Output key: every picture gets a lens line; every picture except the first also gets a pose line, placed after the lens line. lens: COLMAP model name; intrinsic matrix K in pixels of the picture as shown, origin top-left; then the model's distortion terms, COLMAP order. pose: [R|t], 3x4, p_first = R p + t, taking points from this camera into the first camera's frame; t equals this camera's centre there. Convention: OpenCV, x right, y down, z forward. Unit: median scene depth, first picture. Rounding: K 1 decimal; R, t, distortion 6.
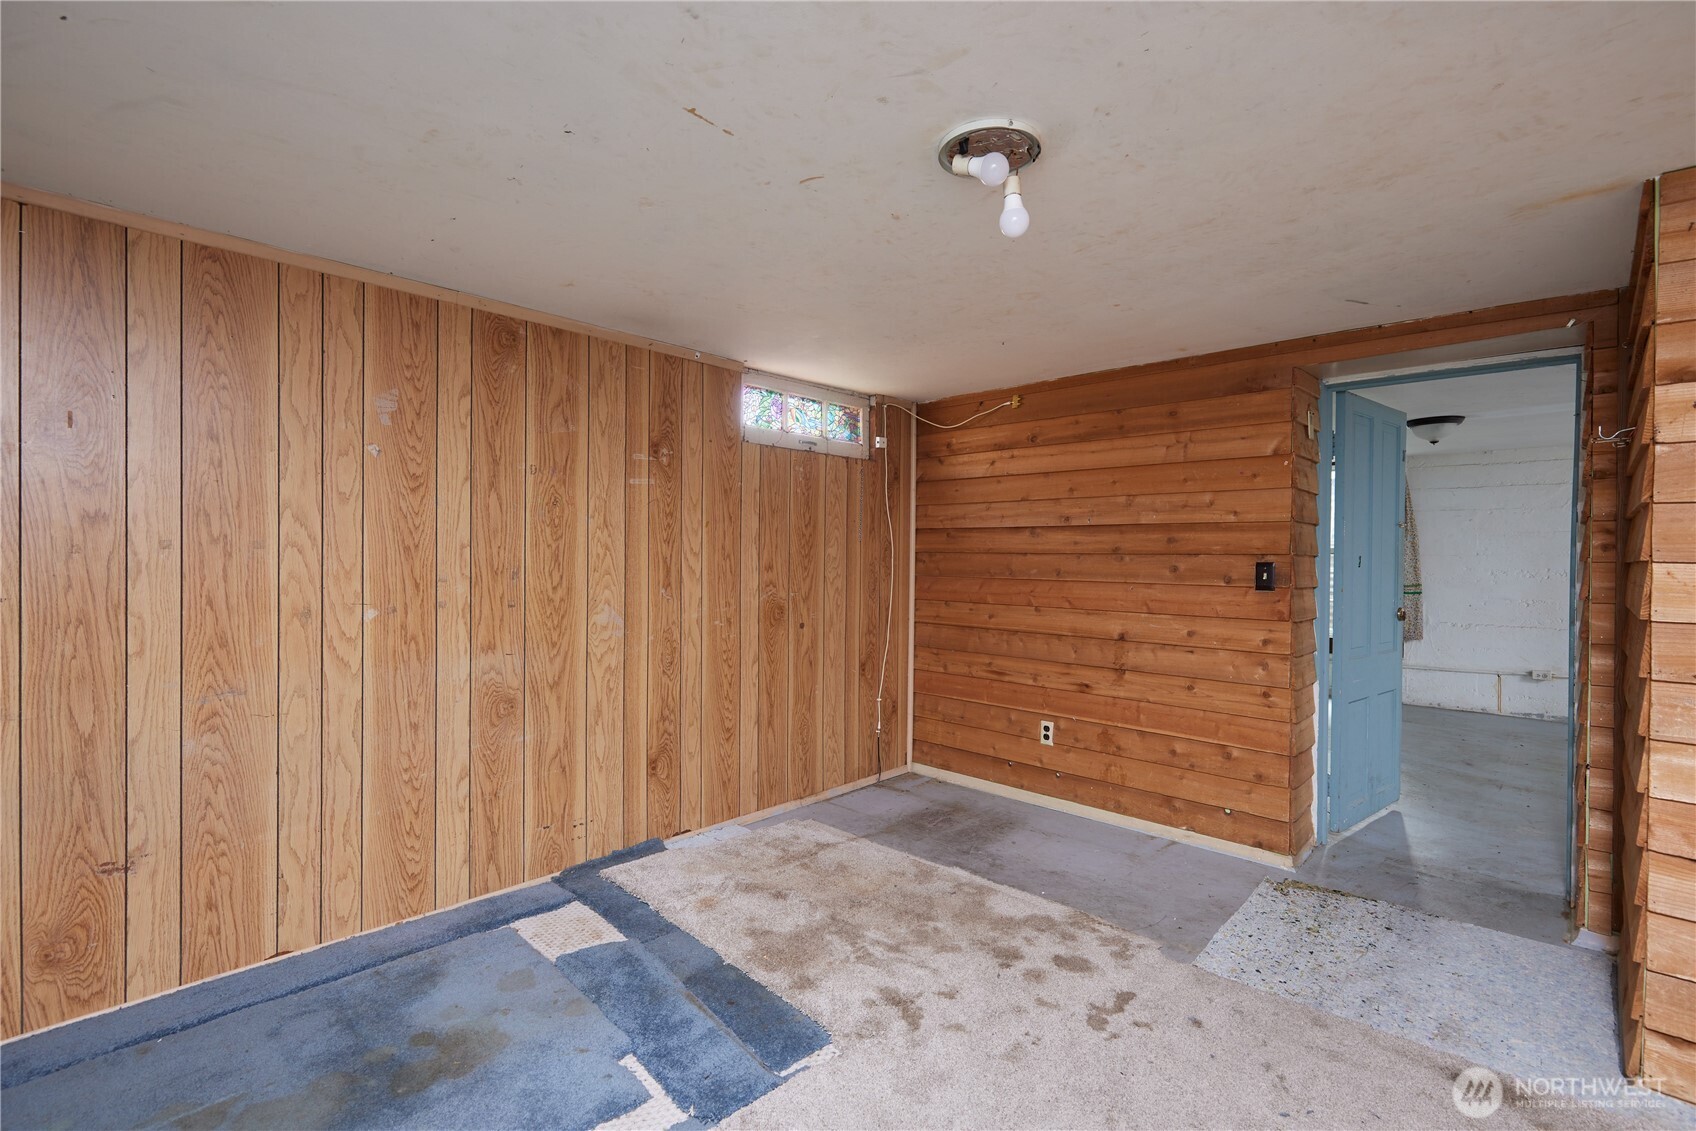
lens RADIAL K [[774.4, 0, 858.8], [0, 774.4, 564.4], [0, 0, 1]] dist [0.000716, 0.000129]
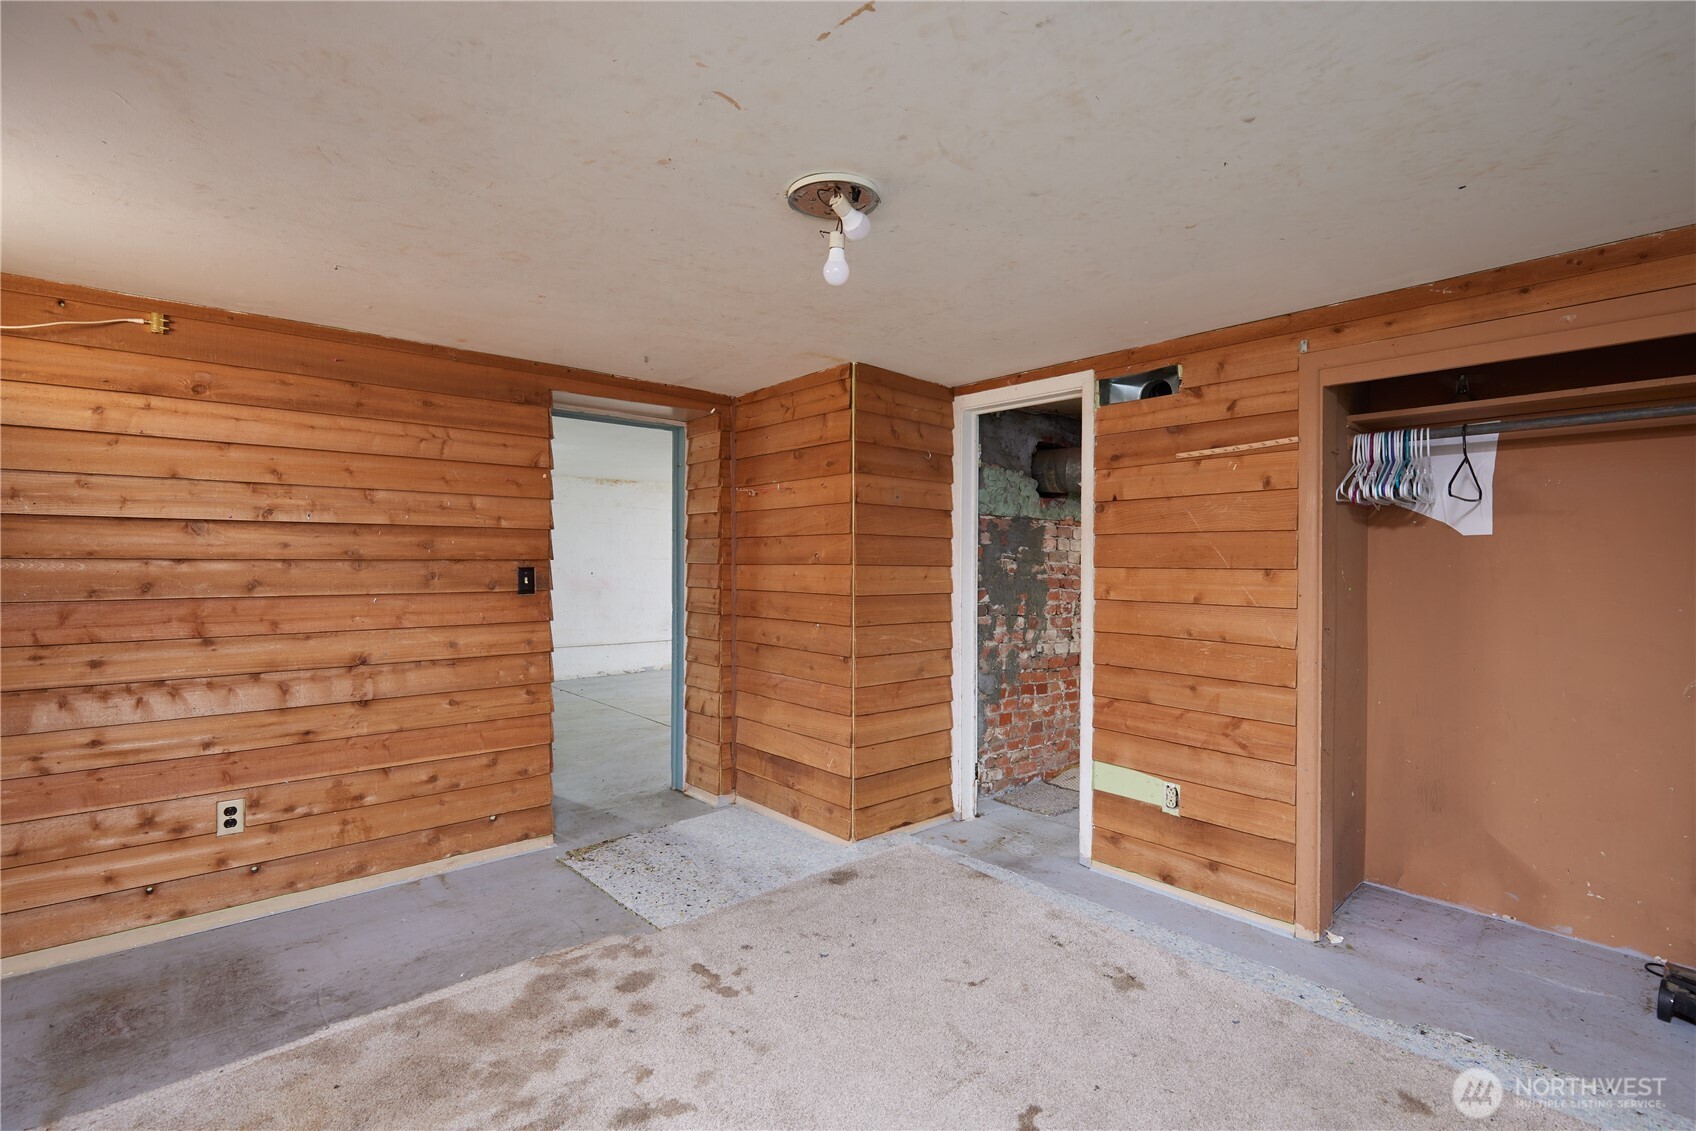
lens RADIAL K [[774.4, 0, 858.8], [0, 774.4, 564.4], [0, 0, 1]] dist [0.000716, 0.000129]
pose [[0.087586, -0.014745, 0.996048, -0.485404], [0.009175, 0.999860, 0.013995, -0.017280], [-0.996115, 0.007913, 0.087709, 0.457080]]
